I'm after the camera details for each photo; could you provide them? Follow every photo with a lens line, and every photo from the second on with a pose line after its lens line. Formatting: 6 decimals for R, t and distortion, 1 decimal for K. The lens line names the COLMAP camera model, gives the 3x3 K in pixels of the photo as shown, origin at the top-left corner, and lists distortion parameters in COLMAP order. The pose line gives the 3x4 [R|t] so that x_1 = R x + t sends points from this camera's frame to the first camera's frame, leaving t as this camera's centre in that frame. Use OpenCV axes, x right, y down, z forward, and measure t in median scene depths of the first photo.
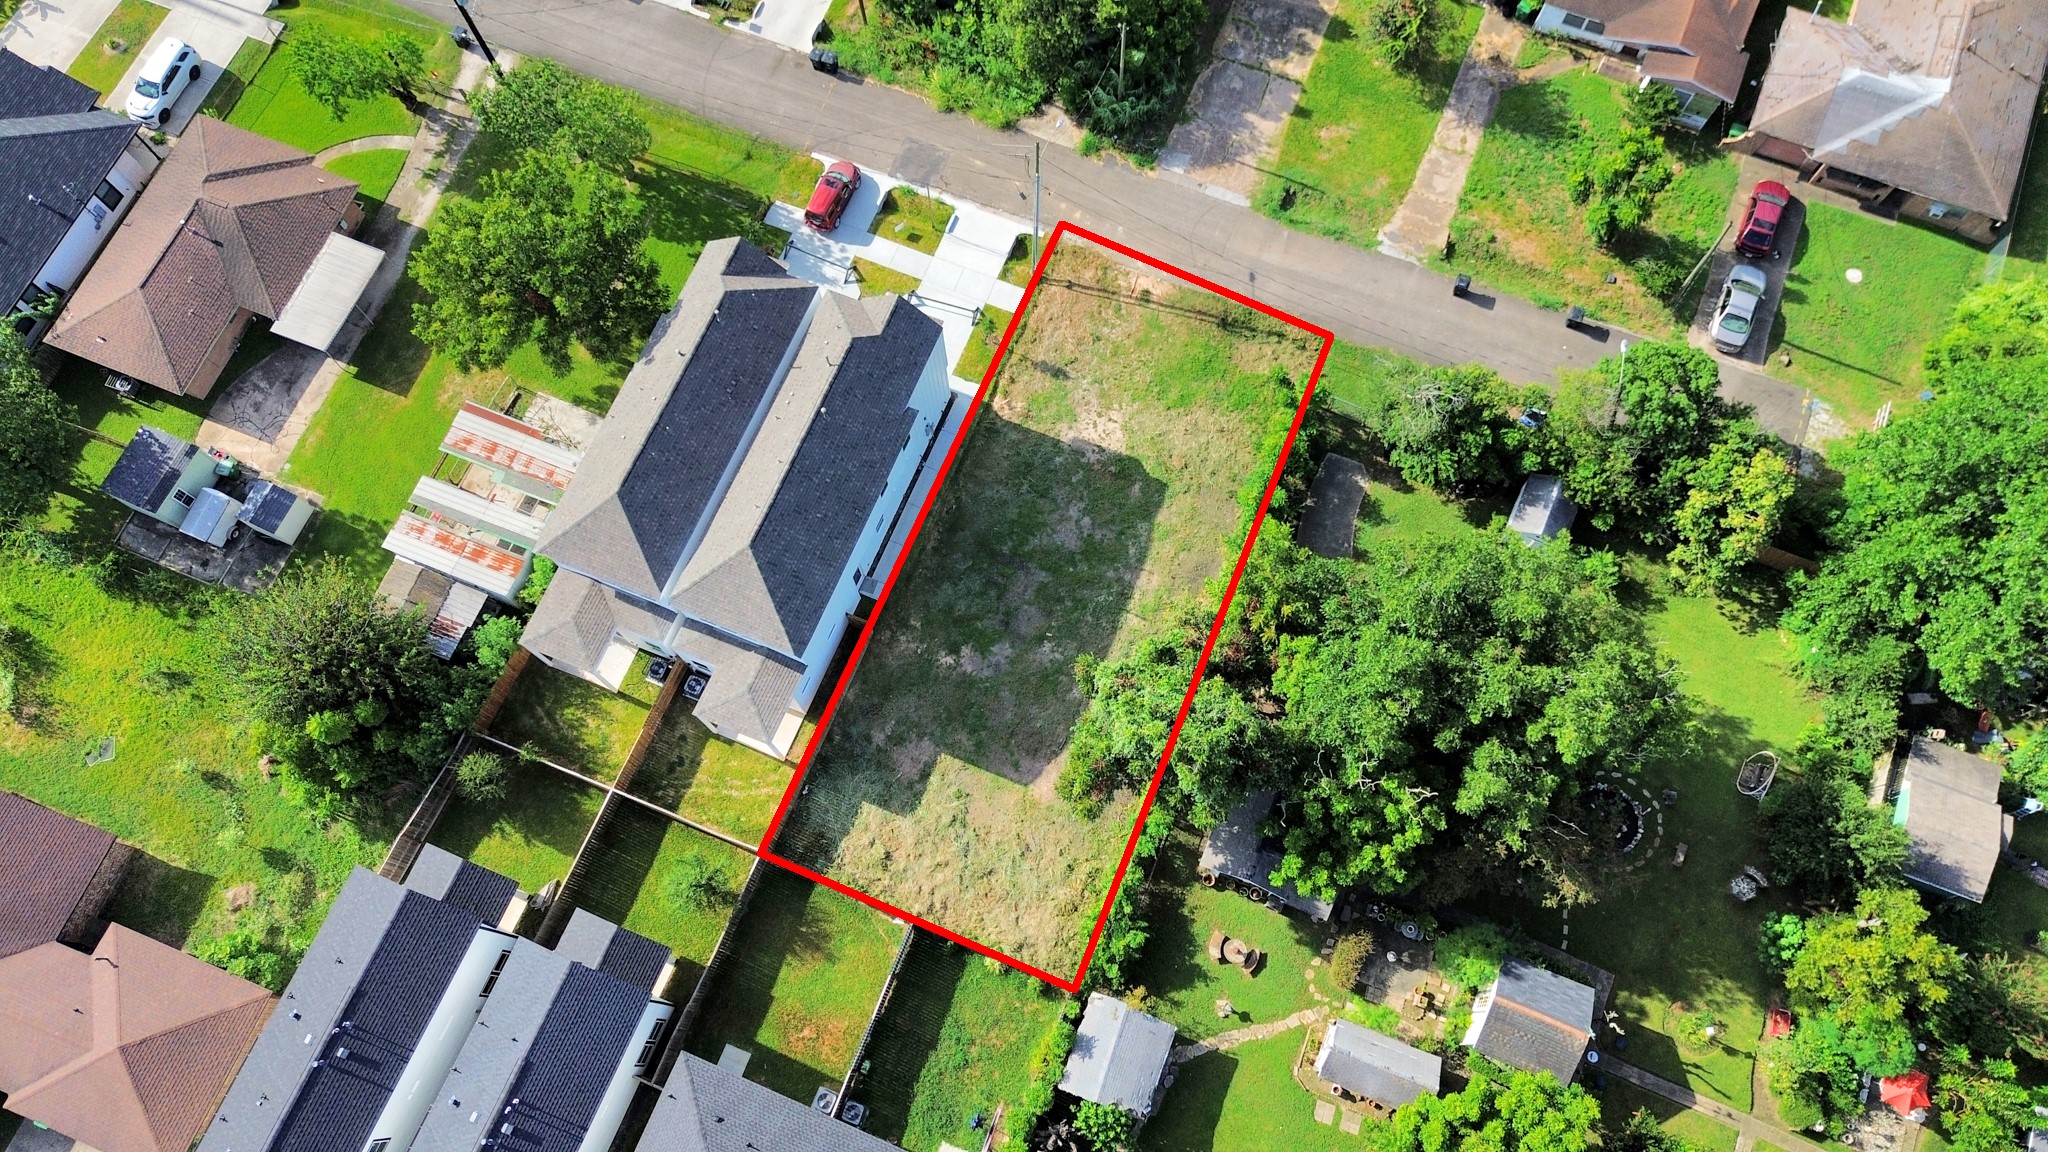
lens RADIAL K [[1450.0, 0, 1022.7], [0, 1450.0, 575.3], [0, 0, 1]] dist [0.072160, -0.073410]
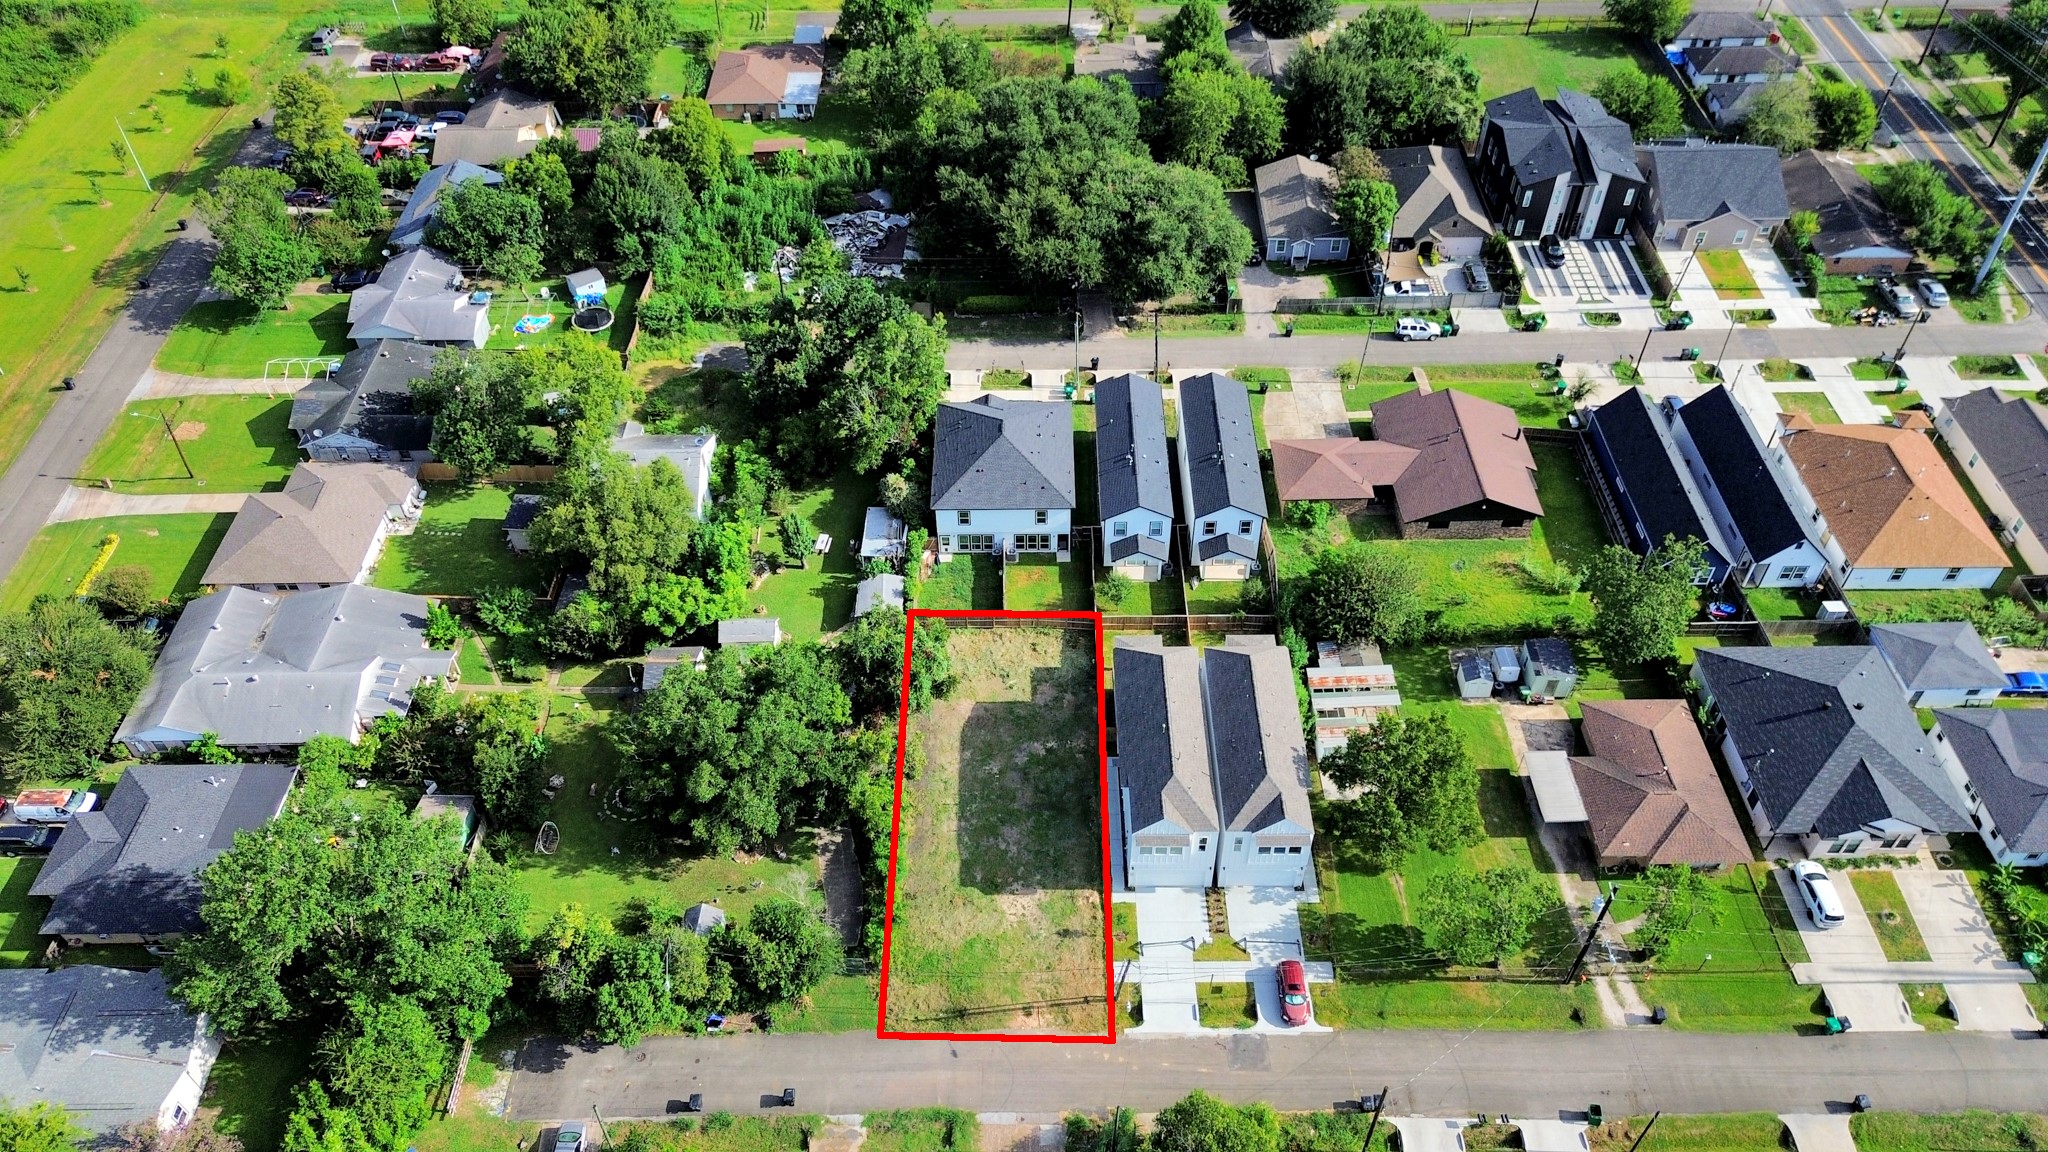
lens RADIAL K [[1450.0, 0, 1022.7], [0, 1450.0, 575.3], [0, 0, 1]] dist [0.072160, -0.073410]
pose [[-0.924579, 0.294496, -0.241716, 0.305191], [-0.348687, -0.398415, 0.848341, -1.201645], [0.153530, 0.868641, 0.471053, 0.078347]]
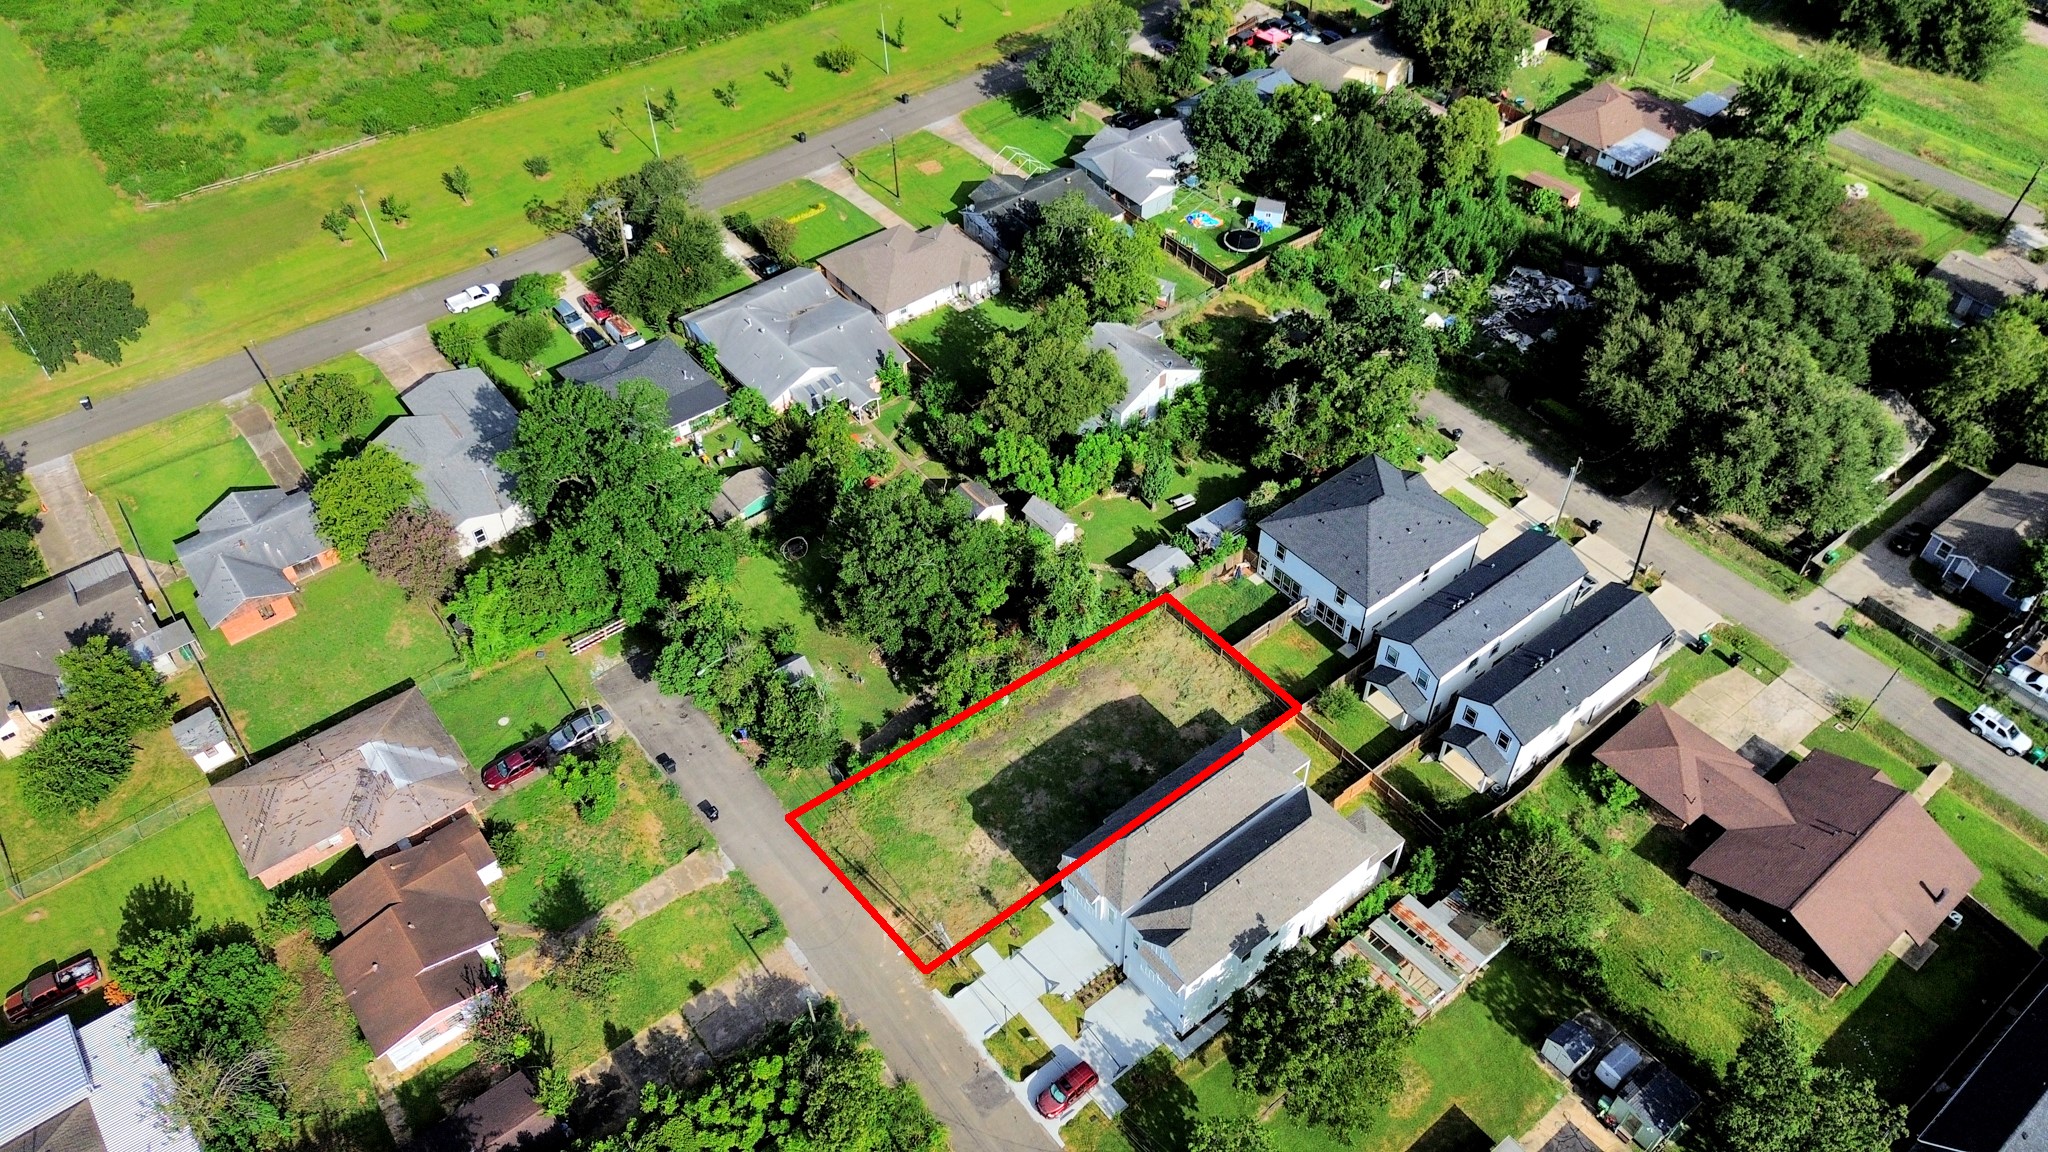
lens RADIAL K [[1450.0, 0, 1022.7], [0, 1450.0, 575.3], [0, 0, 1]] dist [0.072160, -0.073410]
pose [[-0.872250, -0.328580, 0.362235, -0.430489], [0.471706, -0.369681, 0.800518, -1.180417], [-0.129123, 0.869121, 0.477448, 0.080955]]
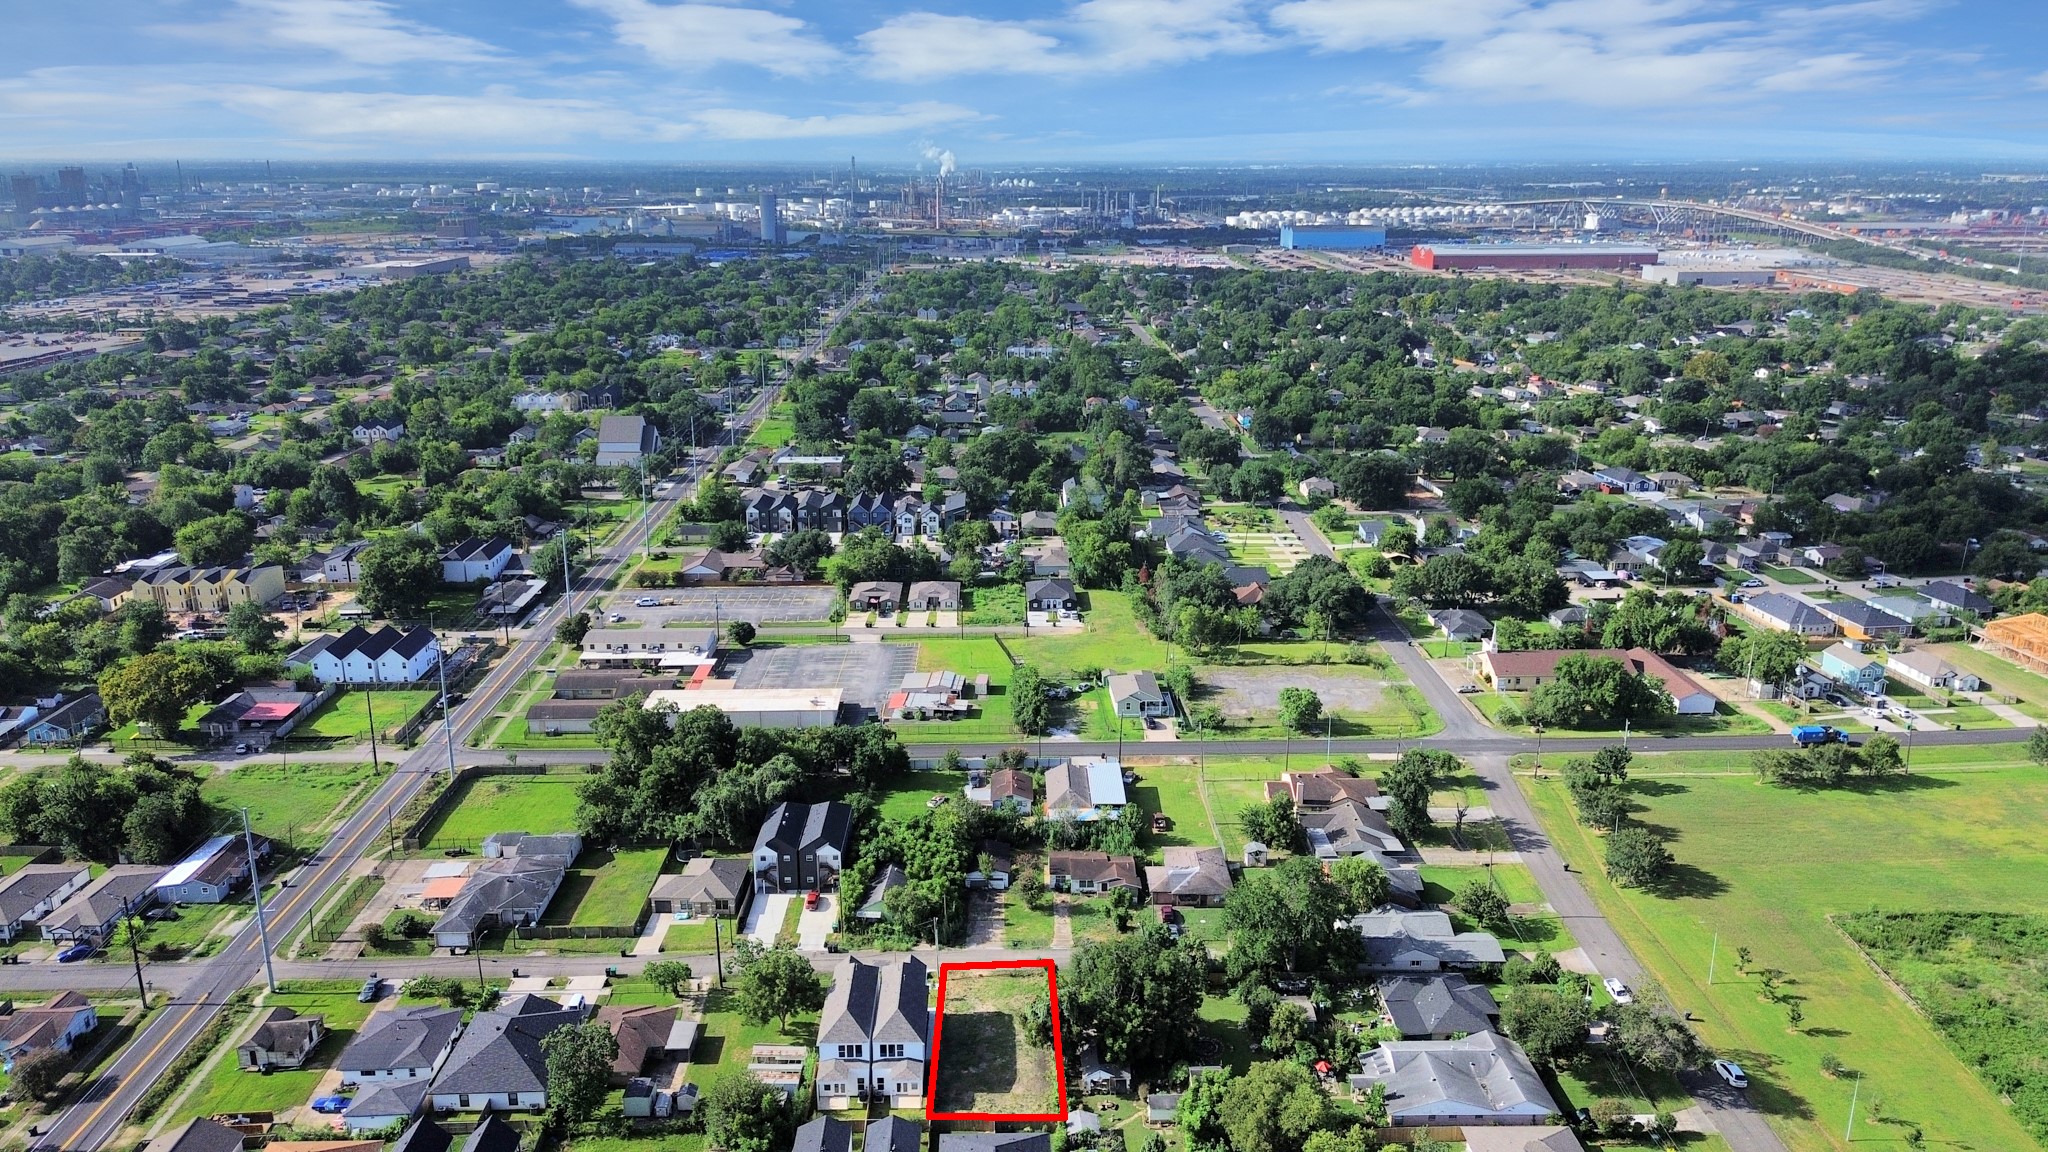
lens RADIAL K [[1450.0, 0, 1022.7], [0, 1450.0, 575.3], [0, 0, 1]] dist [0.072160, -0.073410]
pose [[0.917050, -0.090478, 0.388372, -0.888261], [0.370767, 0.551992, -0.746885, 1.552424], [-0.146801, 0.828926, 0.539751, -1.163166]]
